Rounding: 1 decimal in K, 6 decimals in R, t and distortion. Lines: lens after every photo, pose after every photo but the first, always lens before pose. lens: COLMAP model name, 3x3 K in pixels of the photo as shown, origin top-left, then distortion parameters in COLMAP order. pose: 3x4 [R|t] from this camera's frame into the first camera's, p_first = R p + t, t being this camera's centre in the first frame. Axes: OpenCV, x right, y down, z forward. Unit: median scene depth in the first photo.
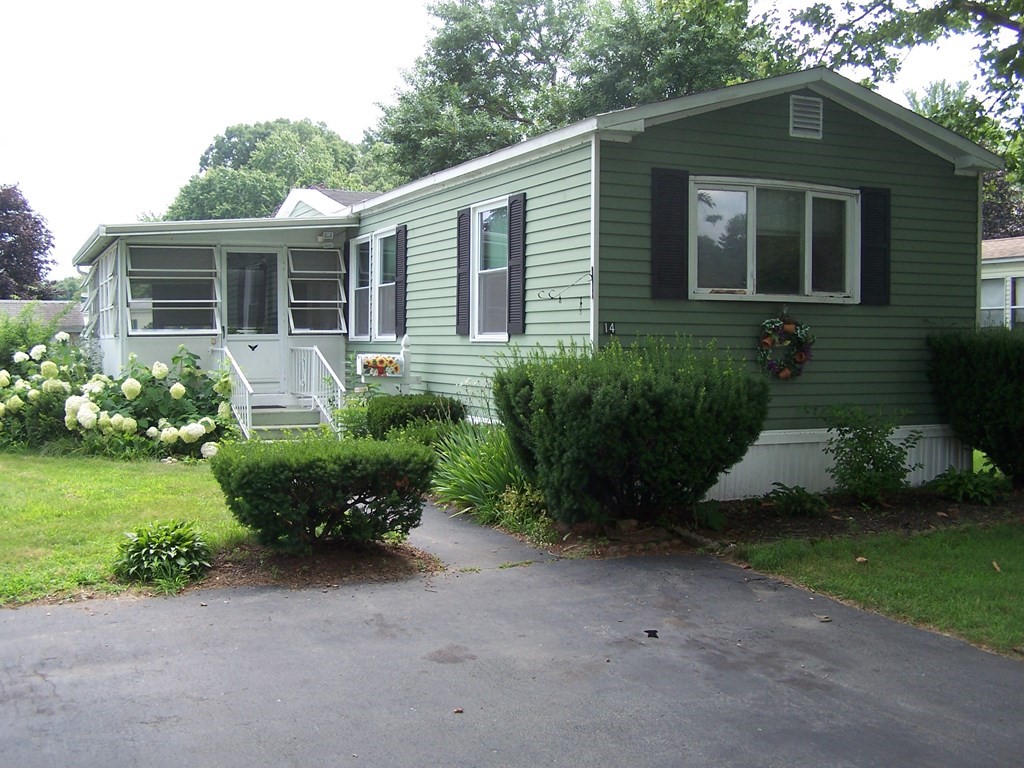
lens RADIAL K [[1125.6, 0, 512.0], [0, 1125.6, 384.0], [0, 0, 1]] dist [-0.235531, 0.323947]
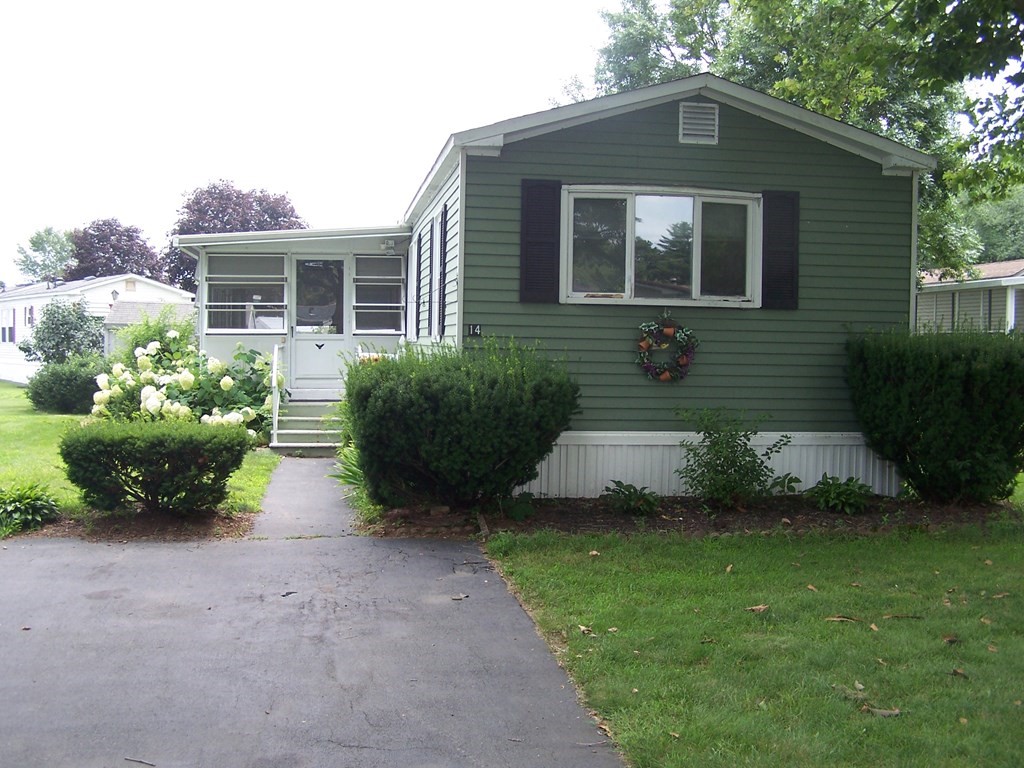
lens RADIAL K [[1125.6, 0, 512.0], [0, 1125.6, 384.0], [0, 0, 1]] dist [-0.235531, 0.323947]
pose [[0.967871, 0.020977, -0.250571, 0.361073], [-0.021910, 0.999760, -0.000936, 0.001915], [0.250491, 0.006396, 0.968098, -0.029068]]
